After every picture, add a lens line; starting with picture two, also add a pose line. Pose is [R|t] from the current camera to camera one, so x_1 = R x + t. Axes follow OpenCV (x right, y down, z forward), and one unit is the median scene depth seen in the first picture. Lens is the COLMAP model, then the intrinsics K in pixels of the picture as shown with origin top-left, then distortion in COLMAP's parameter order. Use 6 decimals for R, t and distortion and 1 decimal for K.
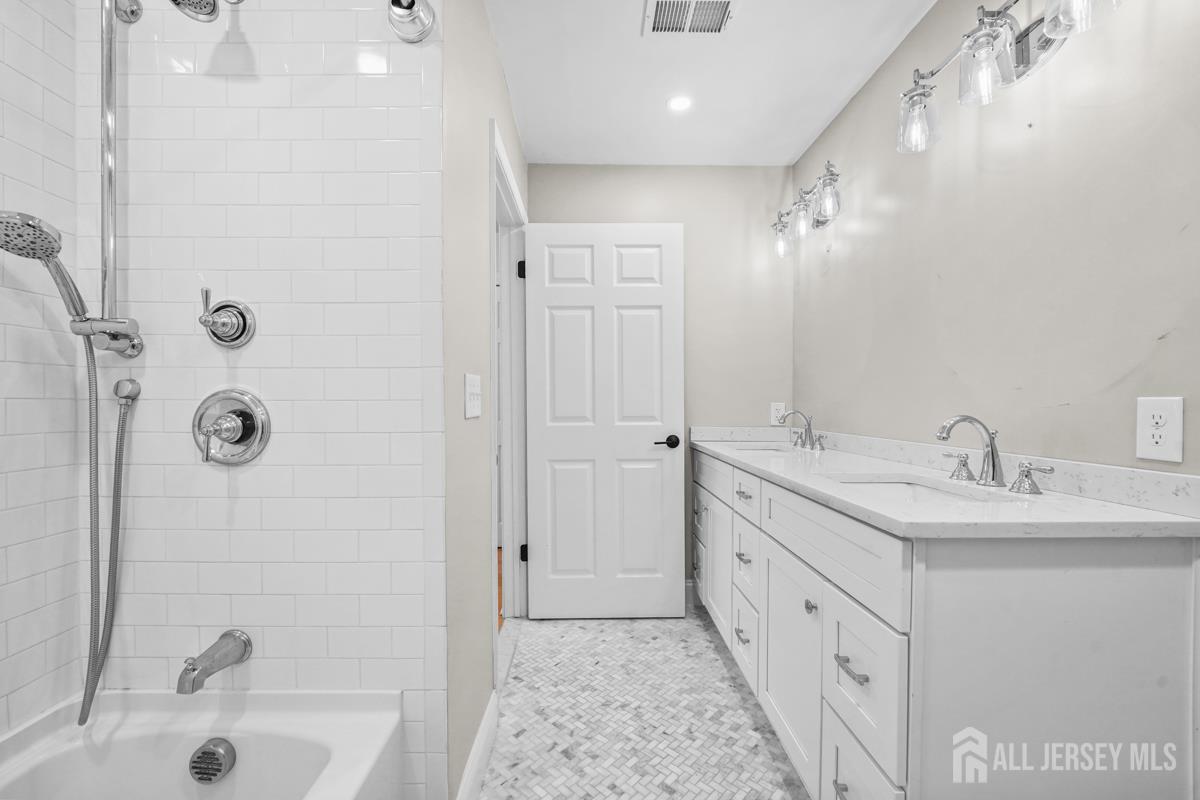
lens RADIAL K [[495.2, 0, 600.0], [0, 495.2, 400.0], [0, 0, 1]] dist [0.000758, -0.003787]
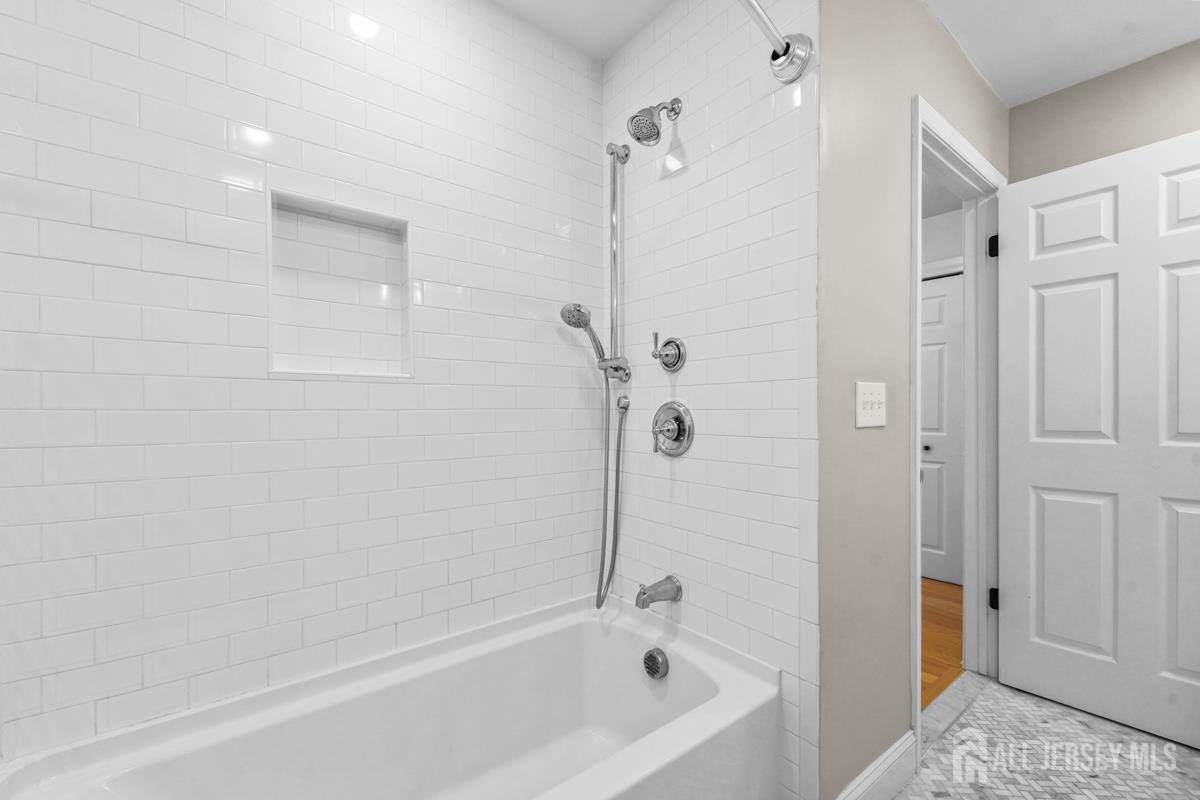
lens RADIAL K [[508.0, 0, 610.1], [0, 508.0, 405.2], [0, 0, 1]] dist [0.019047, -0.008264]
pose [[0.615673, -0.009606, -0.787943, 0.268644], [0.003540, 0.999949, -0.009424, 0.001156], [0.787994, 0.003012, 0.615676, -0.011210]]
